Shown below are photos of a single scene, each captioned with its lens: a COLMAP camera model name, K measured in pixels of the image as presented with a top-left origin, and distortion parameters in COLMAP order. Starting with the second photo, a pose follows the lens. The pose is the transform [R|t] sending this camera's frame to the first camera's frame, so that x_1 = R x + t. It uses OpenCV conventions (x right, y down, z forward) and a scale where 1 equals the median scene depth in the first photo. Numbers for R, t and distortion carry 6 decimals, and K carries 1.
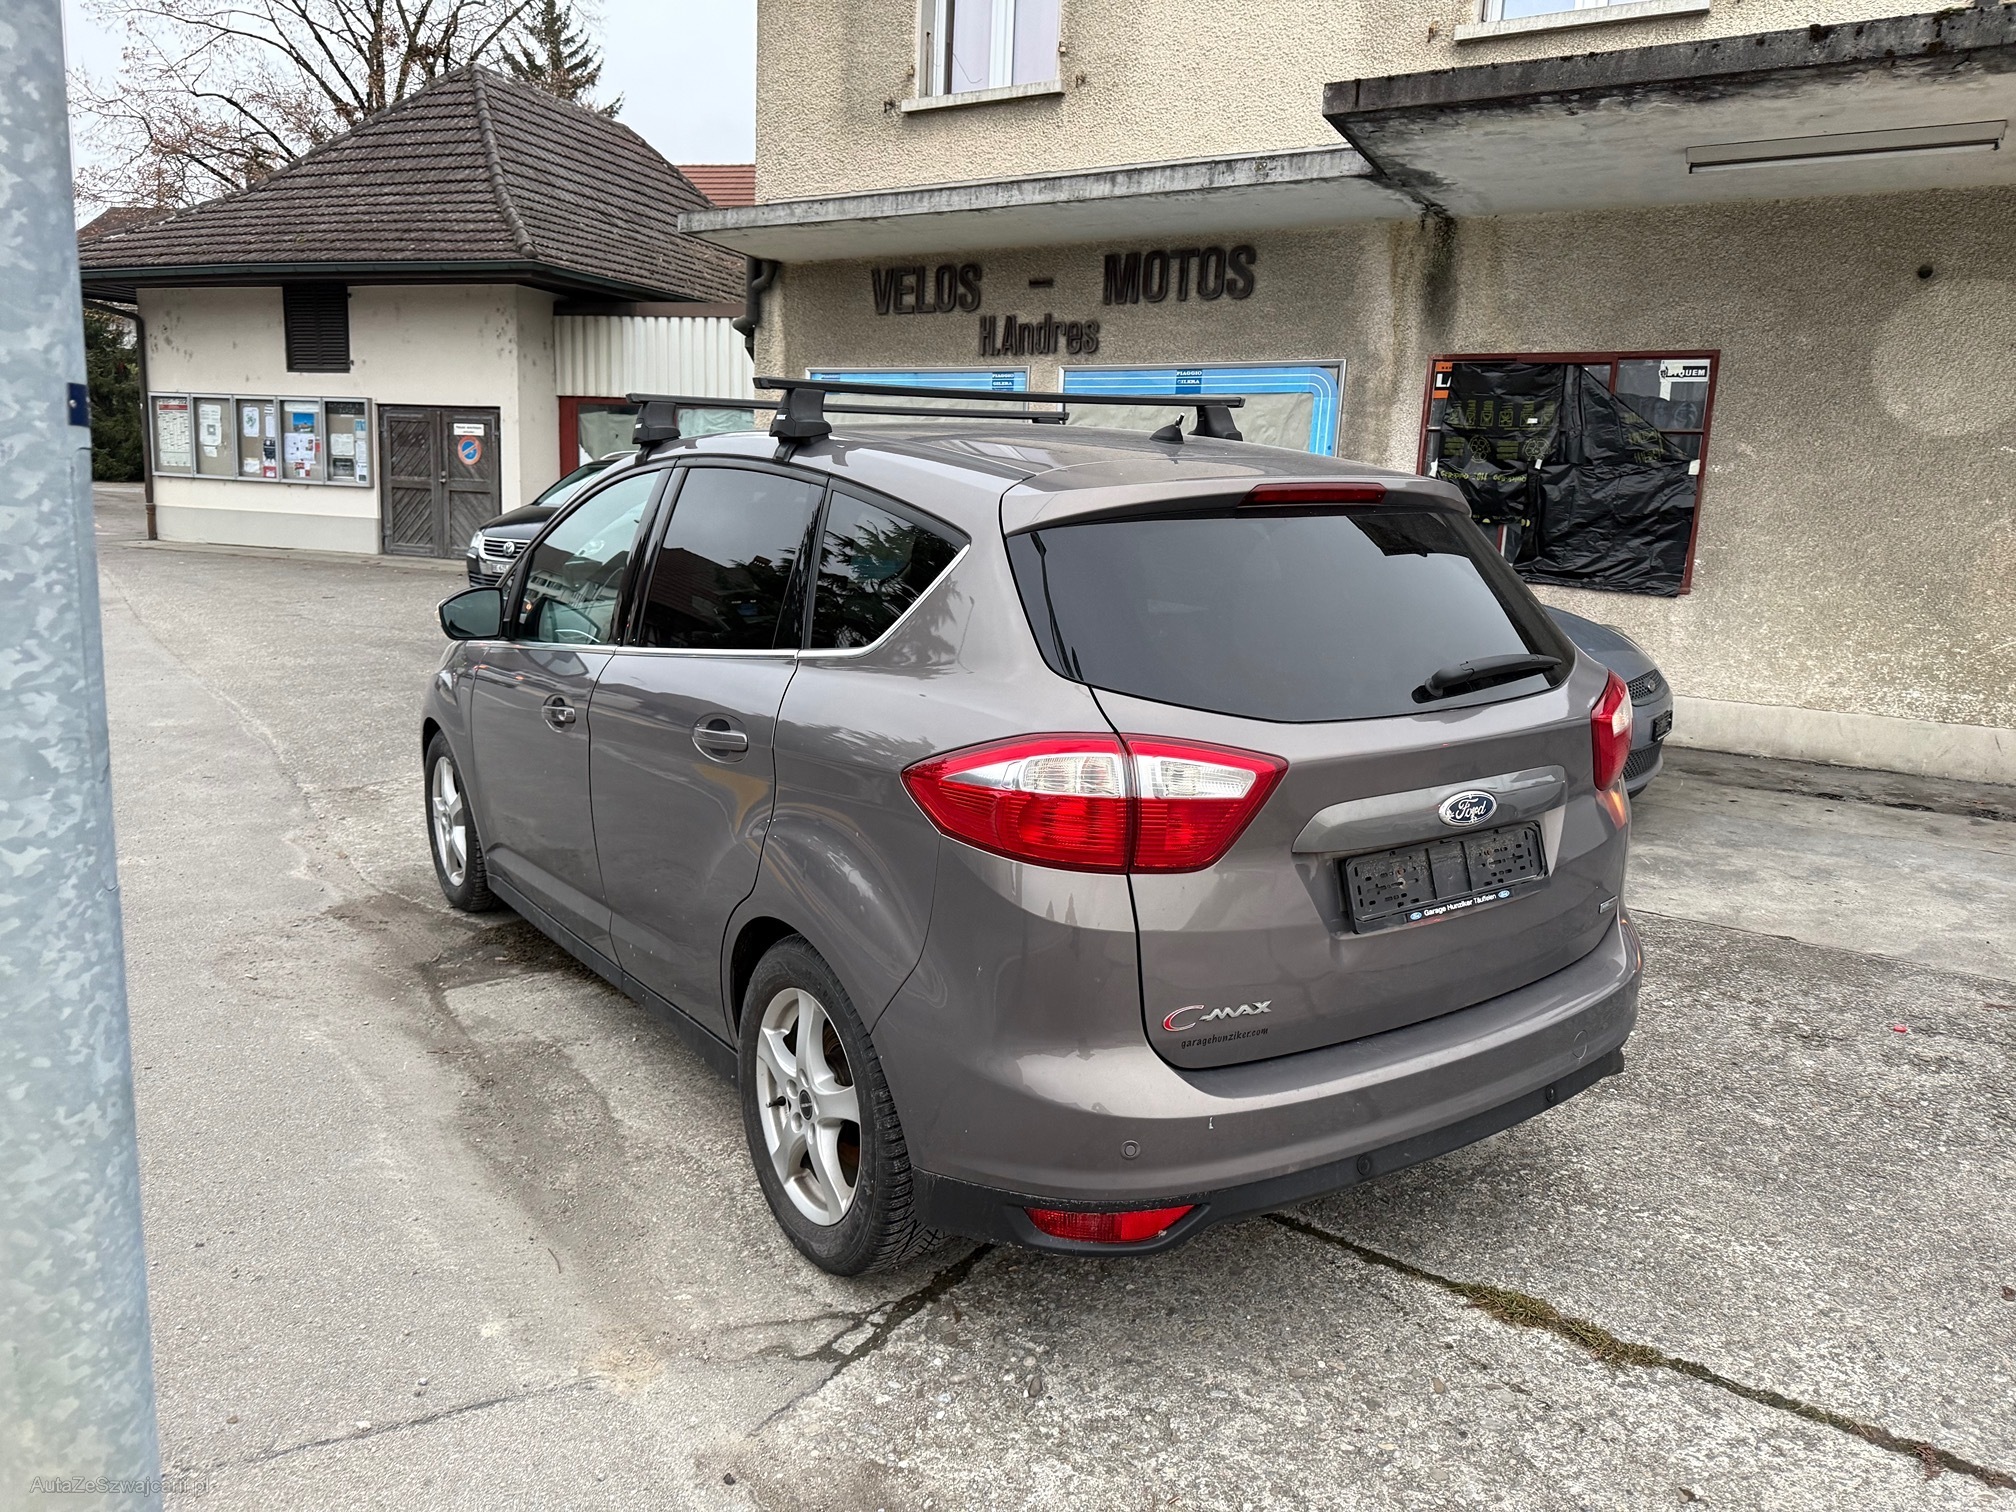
lens RADIAL K [[1404.4, 0, 1008.0], [0, 1404.4, 756.0], [0, 0, 1]] dist [0.075877, -0.133570]
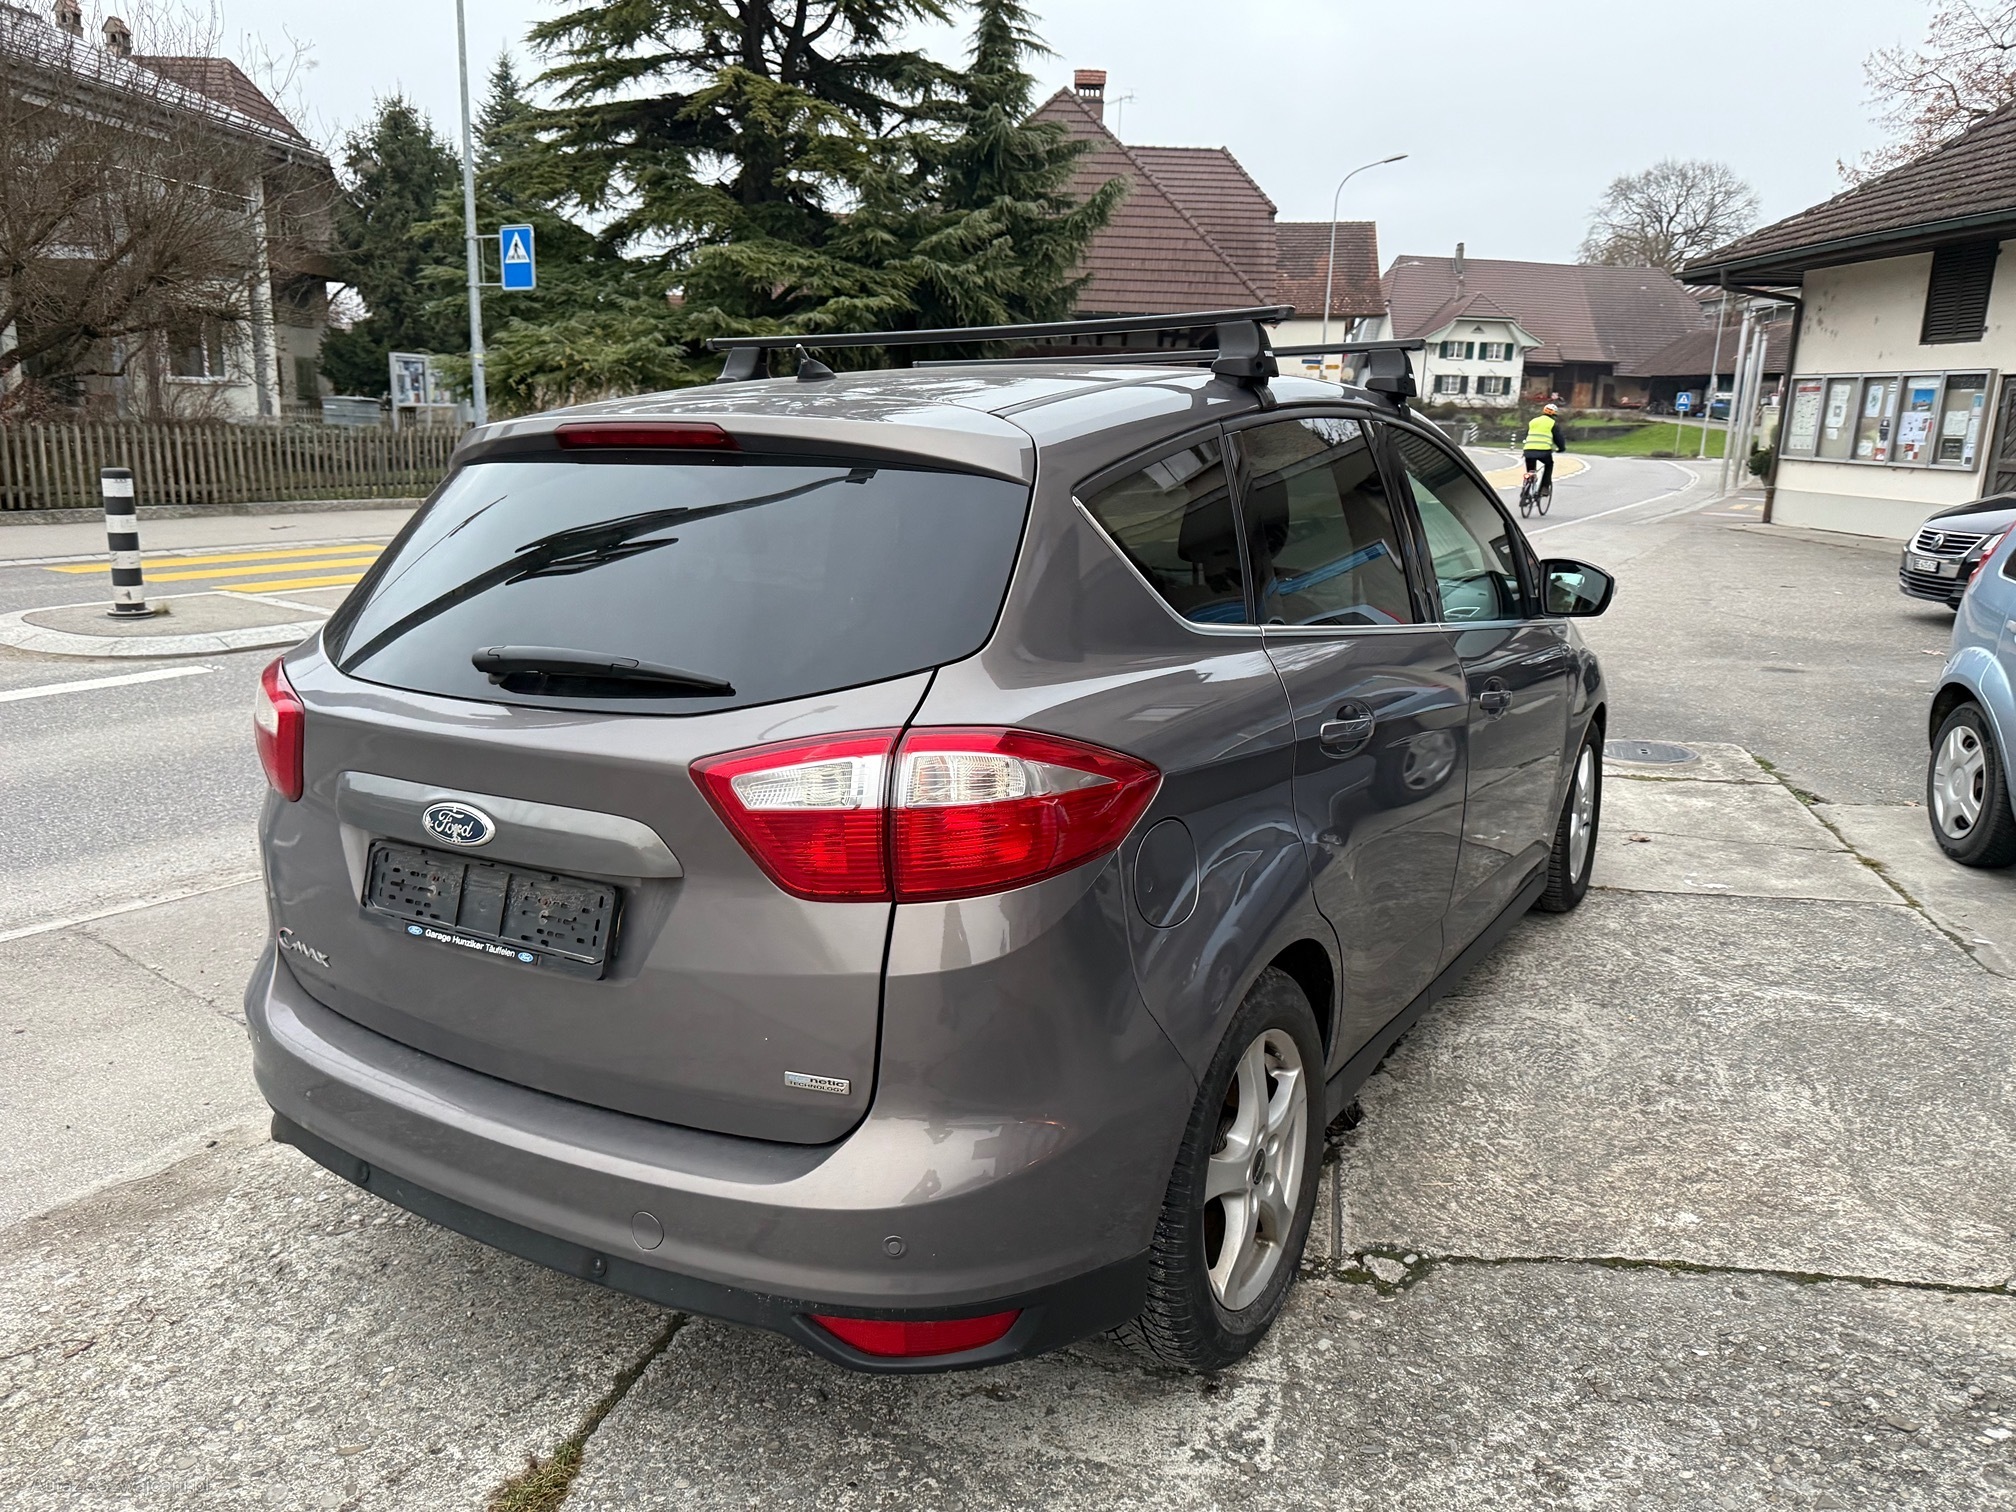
lens RADIAL K [[1433.3, 0, 1007.0], [0, 1433.3, 769.9], [0, 0, 1]] dist [0.026313, -0.039376]
pose [[0.412635, 0.186232, -0.891656, 0.287934], [-0.173322, 0.977046, 0.123858, -0.036307], [0.894255, 0.103435, 0.435441, 0.225309]]
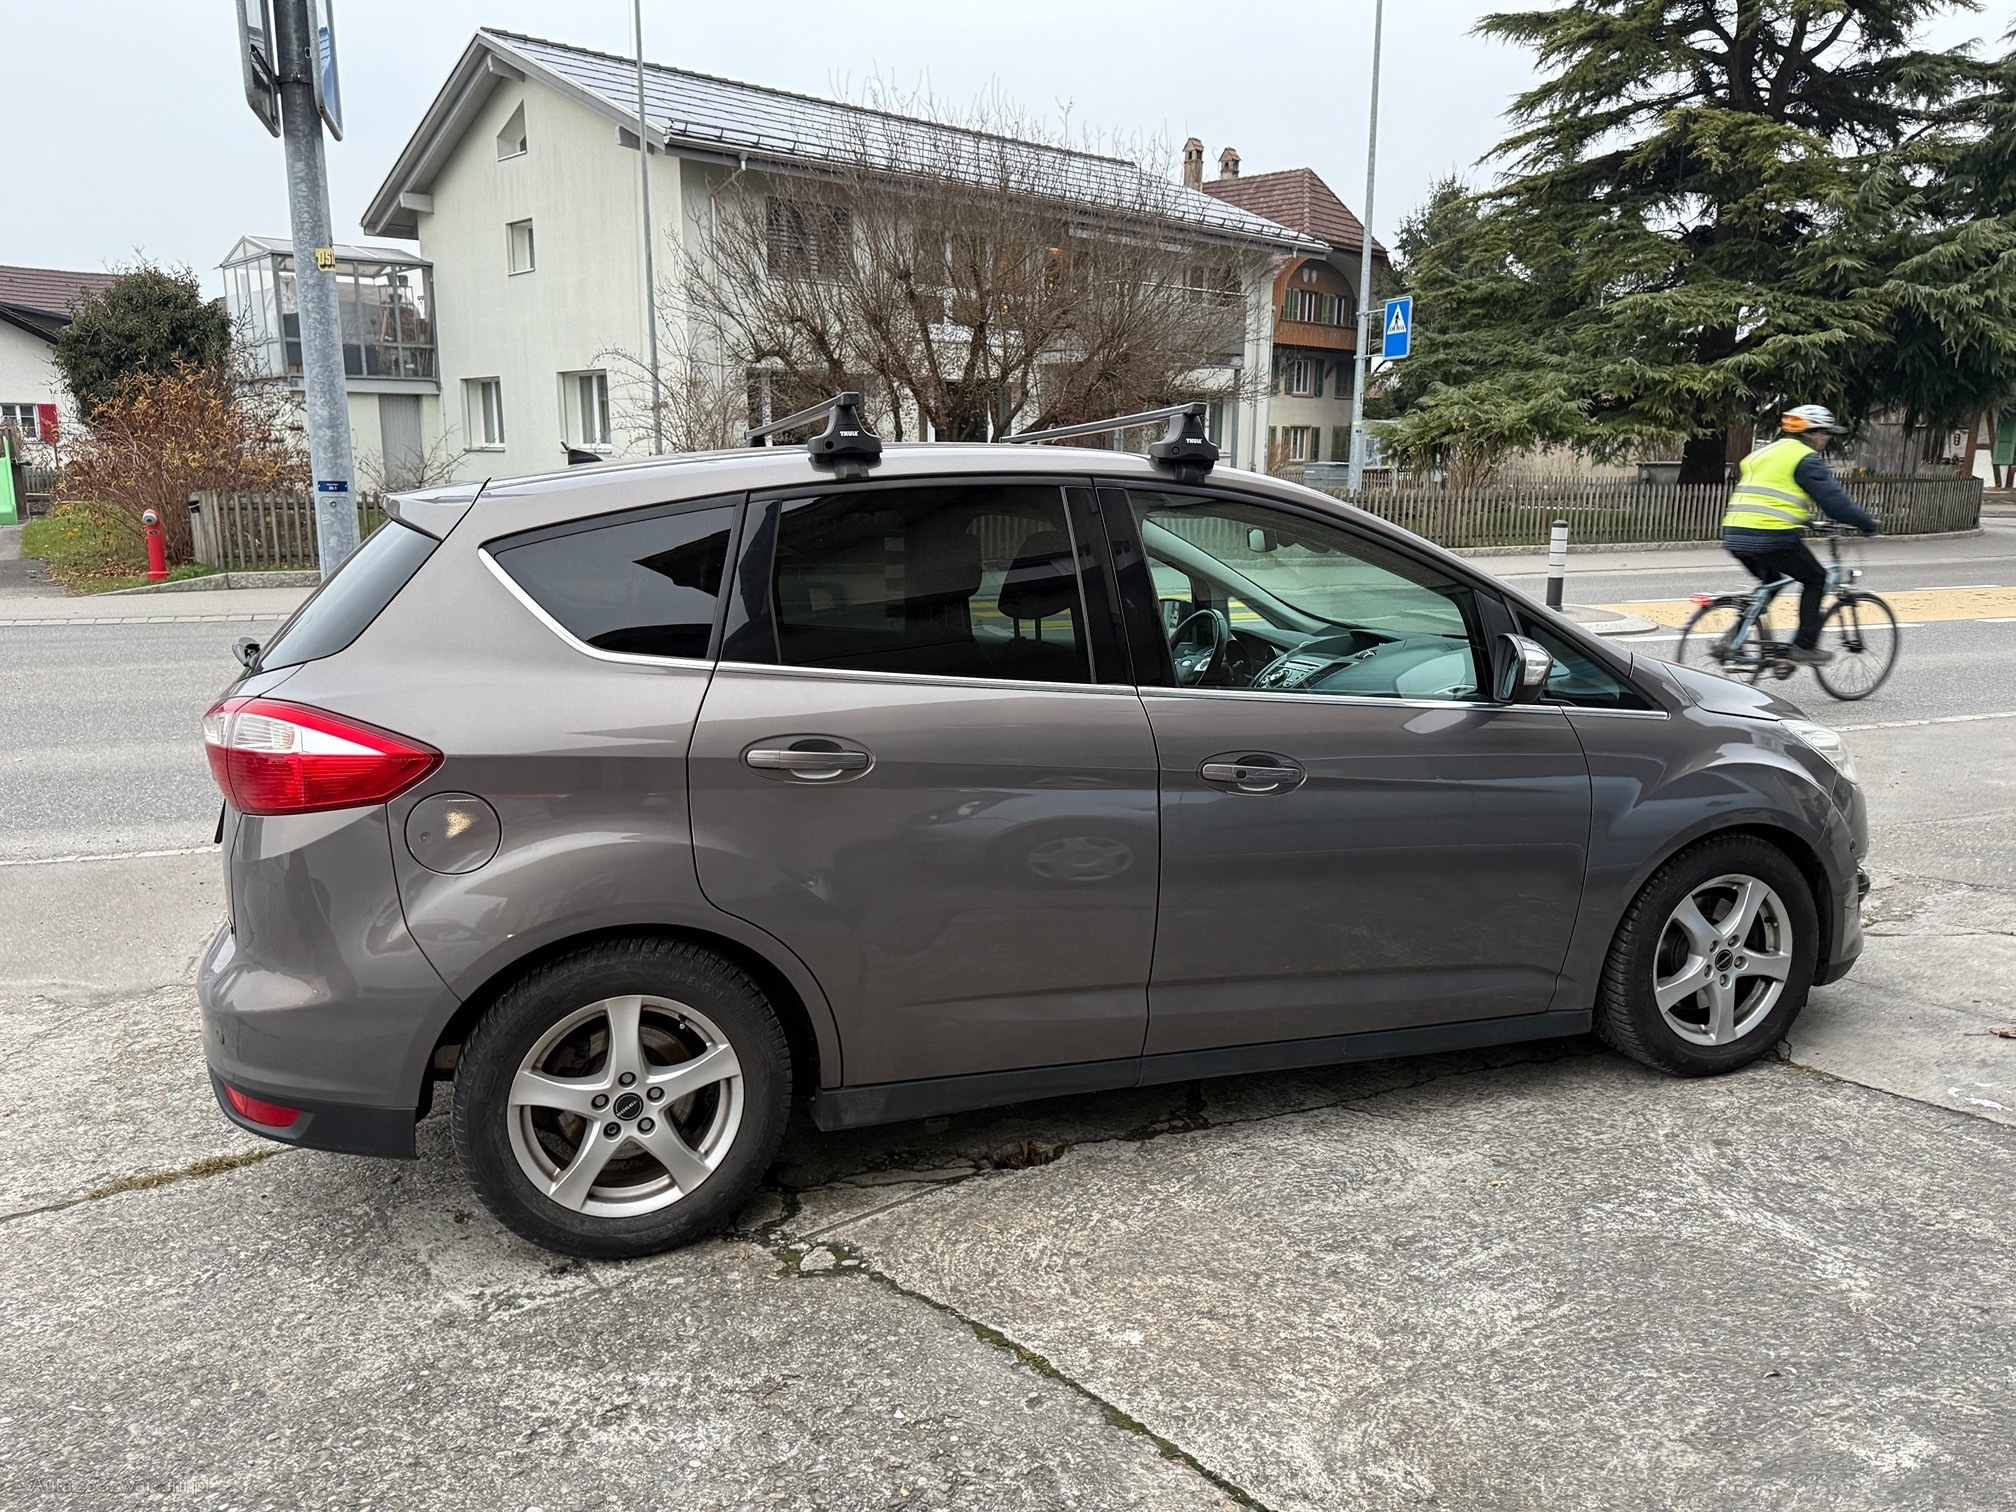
lens RADIAL K [[1418.5, 0, 1002.7], [0, 1418.5, 756.1], [0, 0, 1]] dist [0.011522, -0.016492]
pose [[-0.270292, 0.155533, -0.950133, 0.343406], [-0.183325, 0.960495, 0.209381, -0.090147], [0.945164, 0.230777, -0.231101, 0.490660]]
